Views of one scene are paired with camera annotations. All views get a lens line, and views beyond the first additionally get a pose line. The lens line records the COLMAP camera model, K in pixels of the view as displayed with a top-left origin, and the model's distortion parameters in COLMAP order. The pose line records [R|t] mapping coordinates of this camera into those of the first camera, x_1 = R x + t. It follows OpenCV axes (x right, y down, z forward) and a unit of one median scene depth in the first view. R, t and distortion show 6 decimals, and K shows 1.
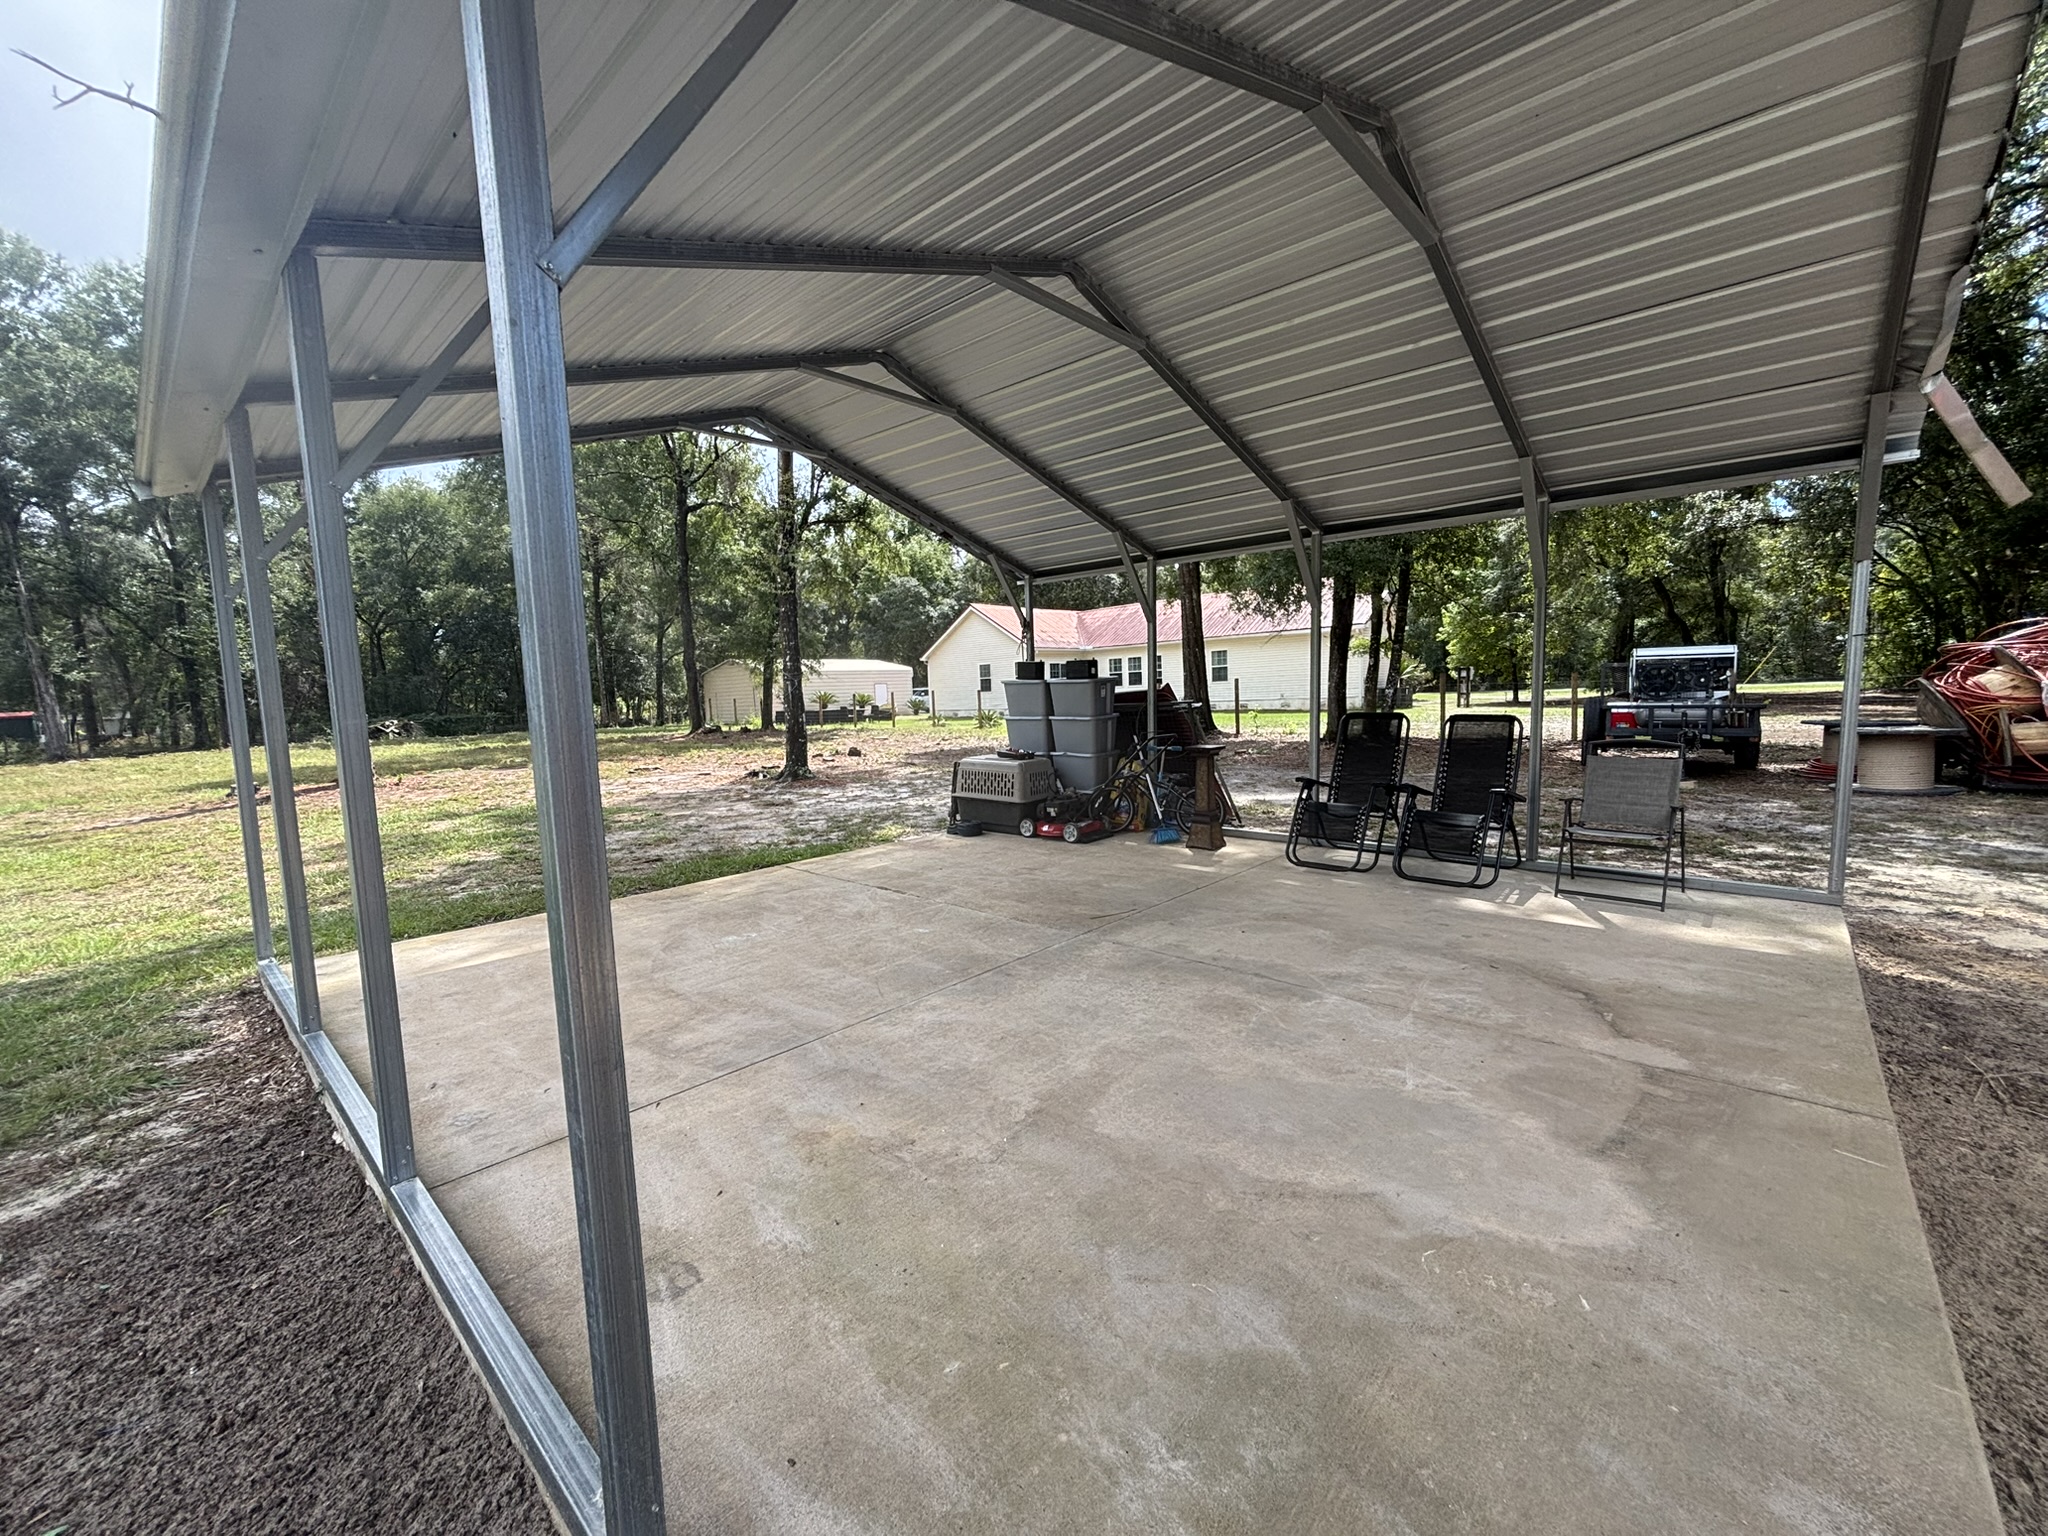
lens RADIAL K [[821.5, 0, 1010.4], [0, 821.5, 777.2], [0, 0, 1]] dist [0.006319, -0.002884]
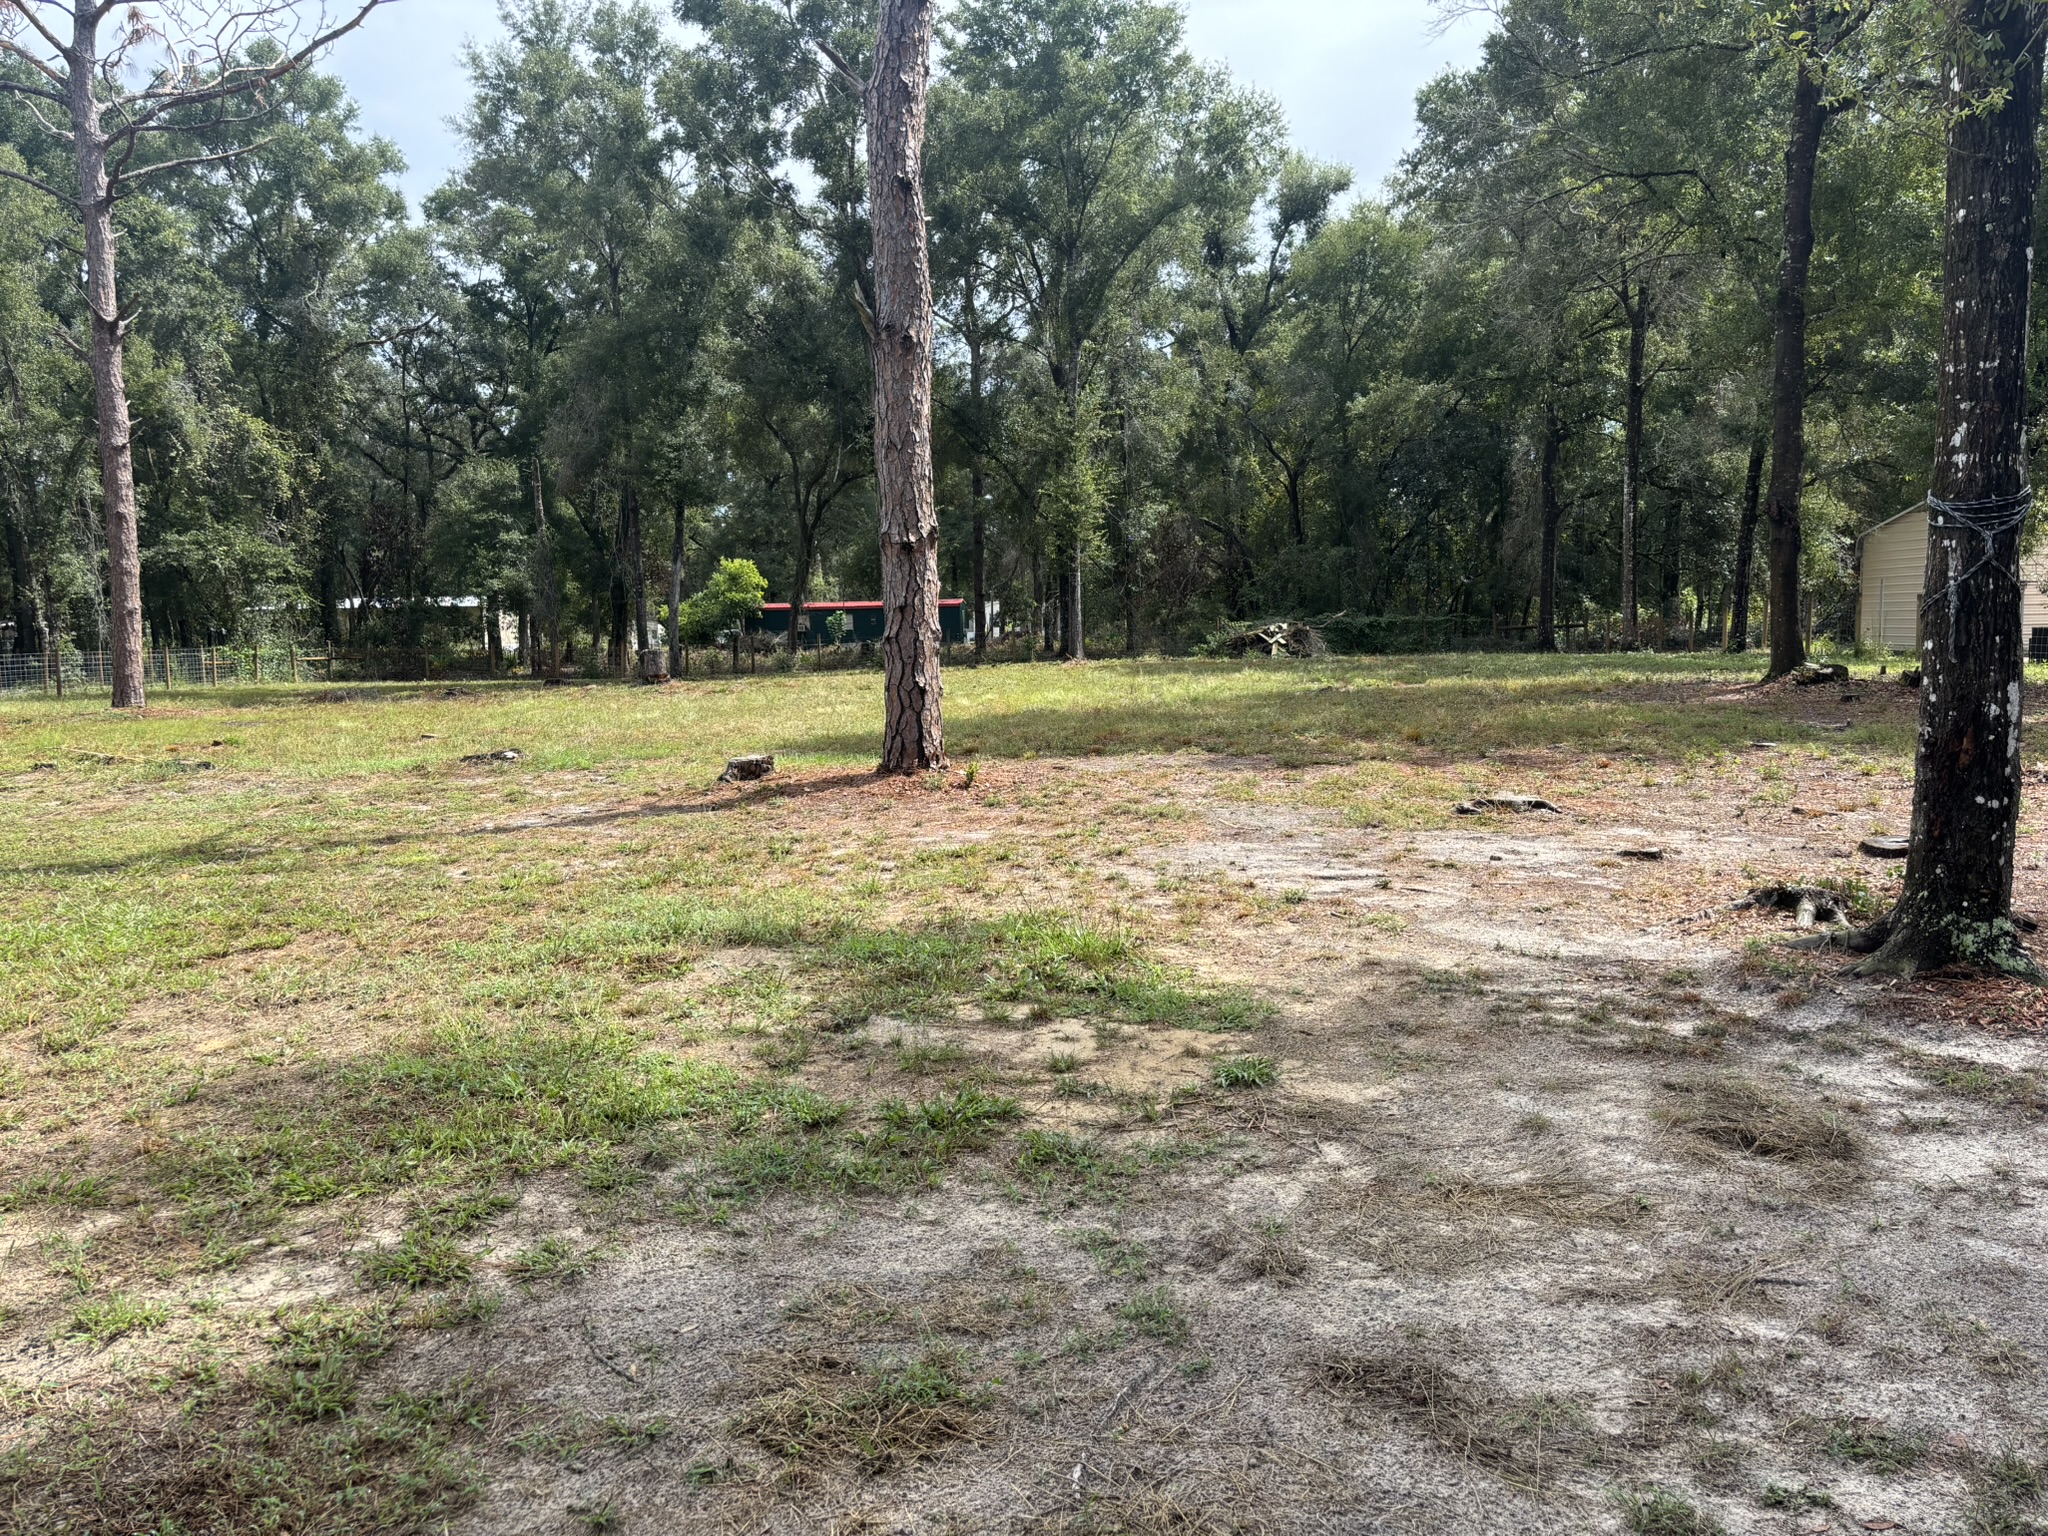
lens RADIAL K [[1540.0, 0, 1021.2], [0, 1540.0, 764.2], [0, 0, 1]] dist [0.050480, -0.043474]
pose [[0.648878, 0.096463, -0.754754, -0.026573], [-0.079933, 0.995085, 0.058458, -0.016475], [0.756683, 0.022398, 0.653399, 0.130084]]
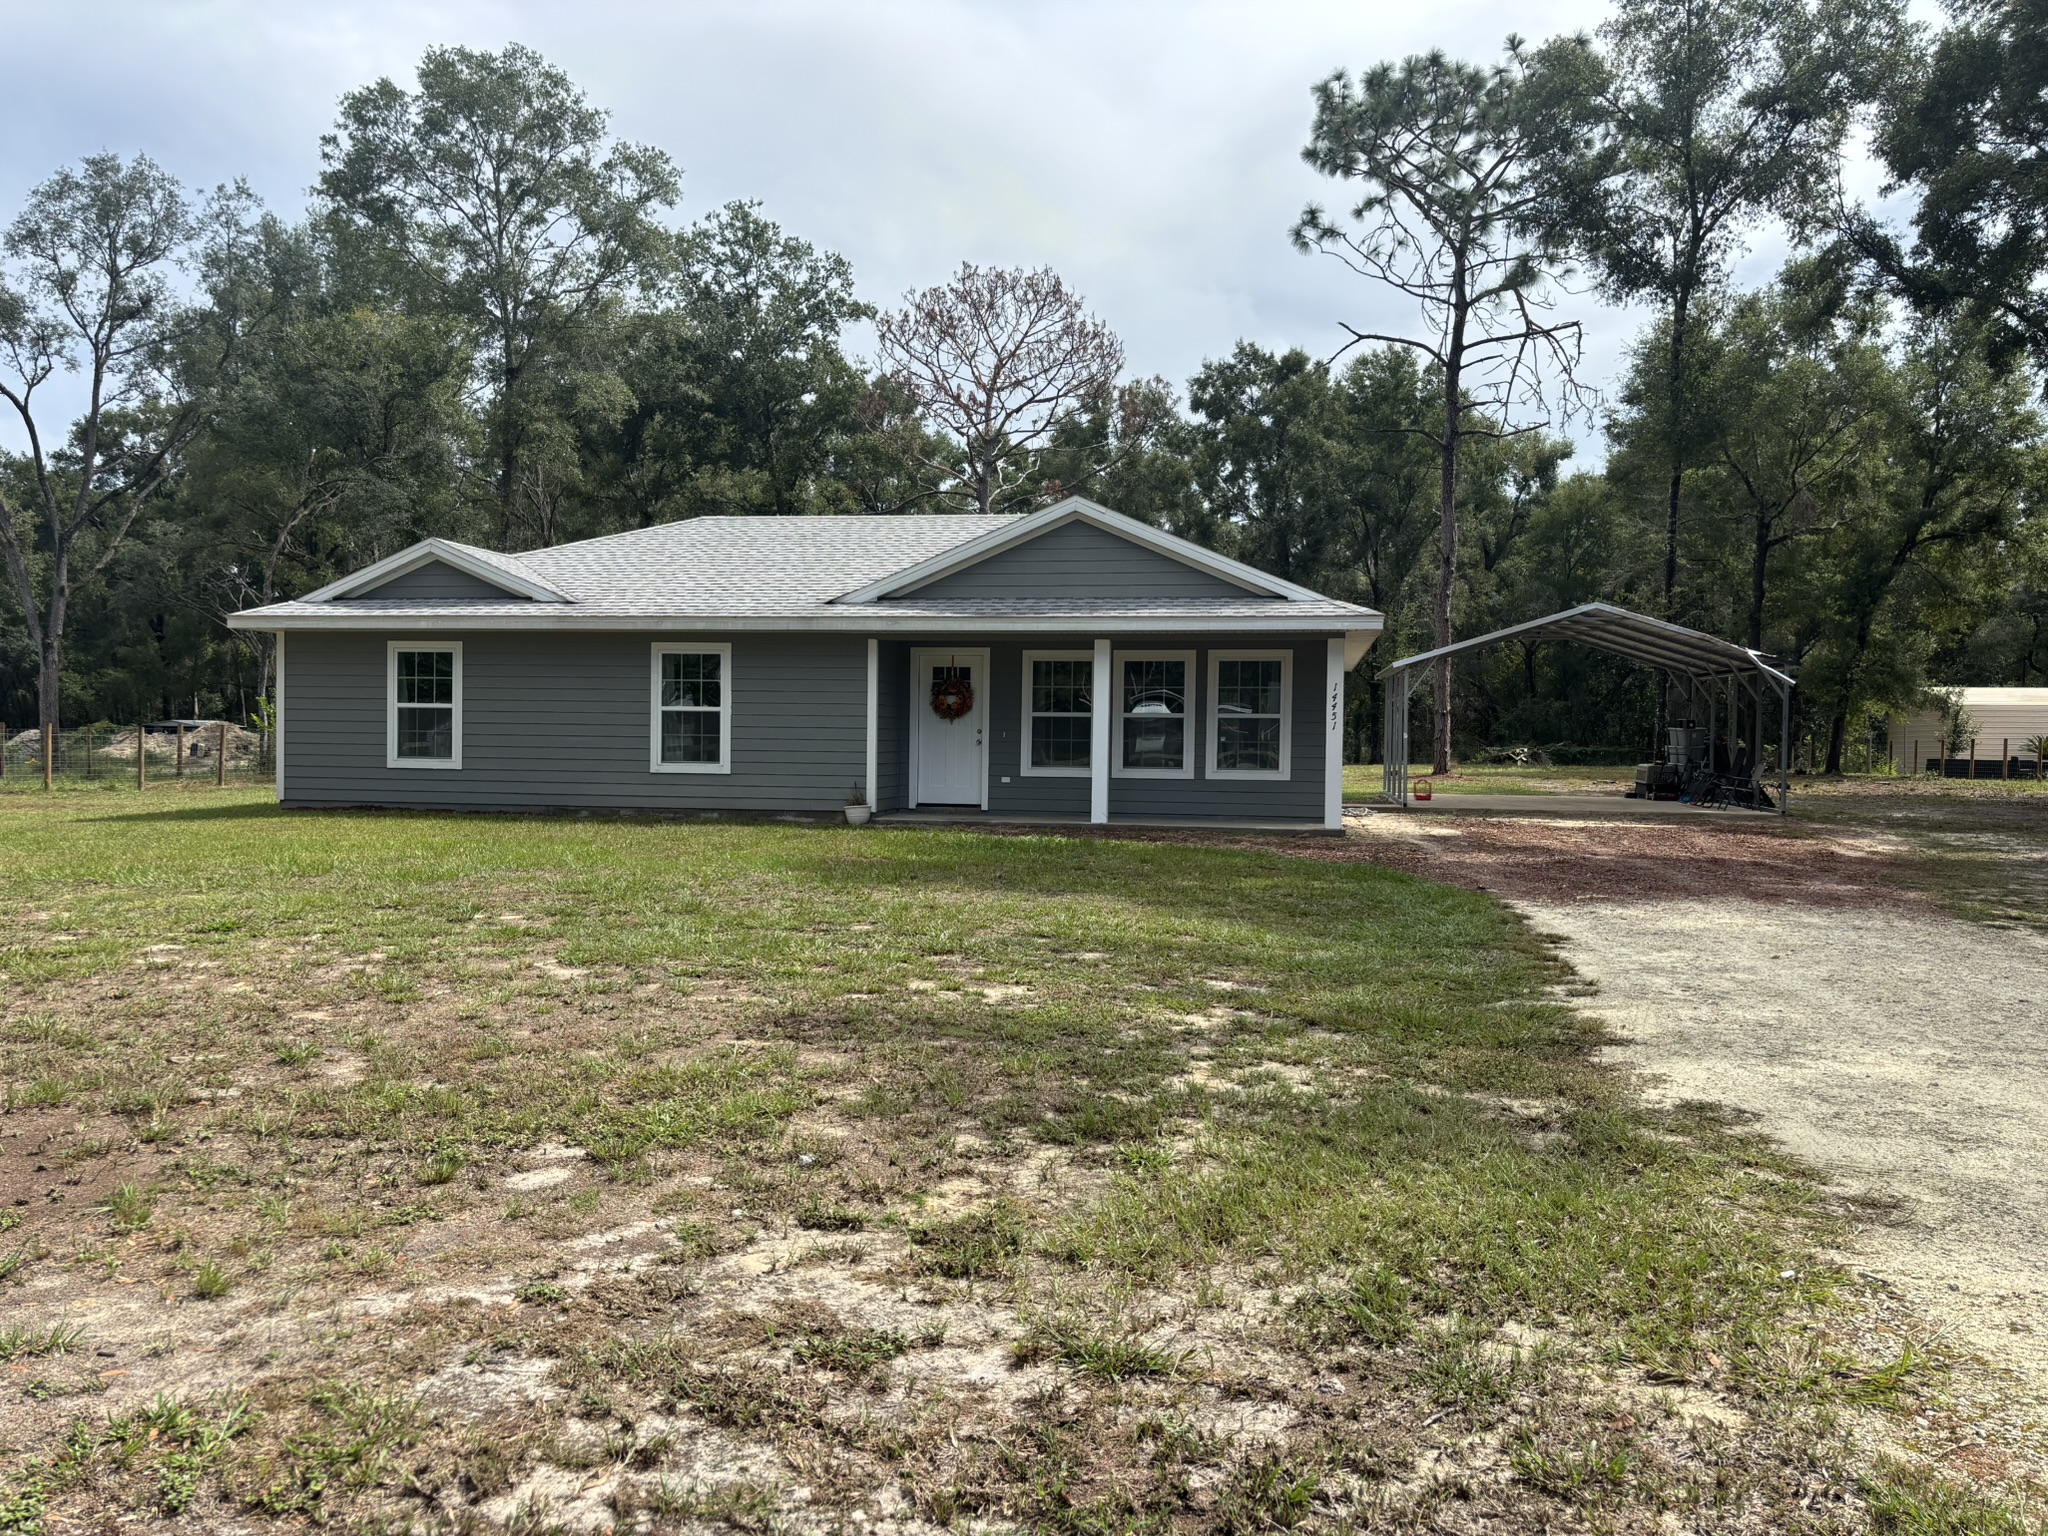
lens RADIAL K [[1540.0, 0, 1021.3], [0, 1540.0, 785.1], [0, 0, 1]] dist [0.050480, -0.043474]
pose [[0.543904, 0.068376, -0.836357, 0.422781], [-0.115681, 0.993268, 0.005974, 0.029517], [0.831136, 0.093502, 0.548152, -0.450108]]
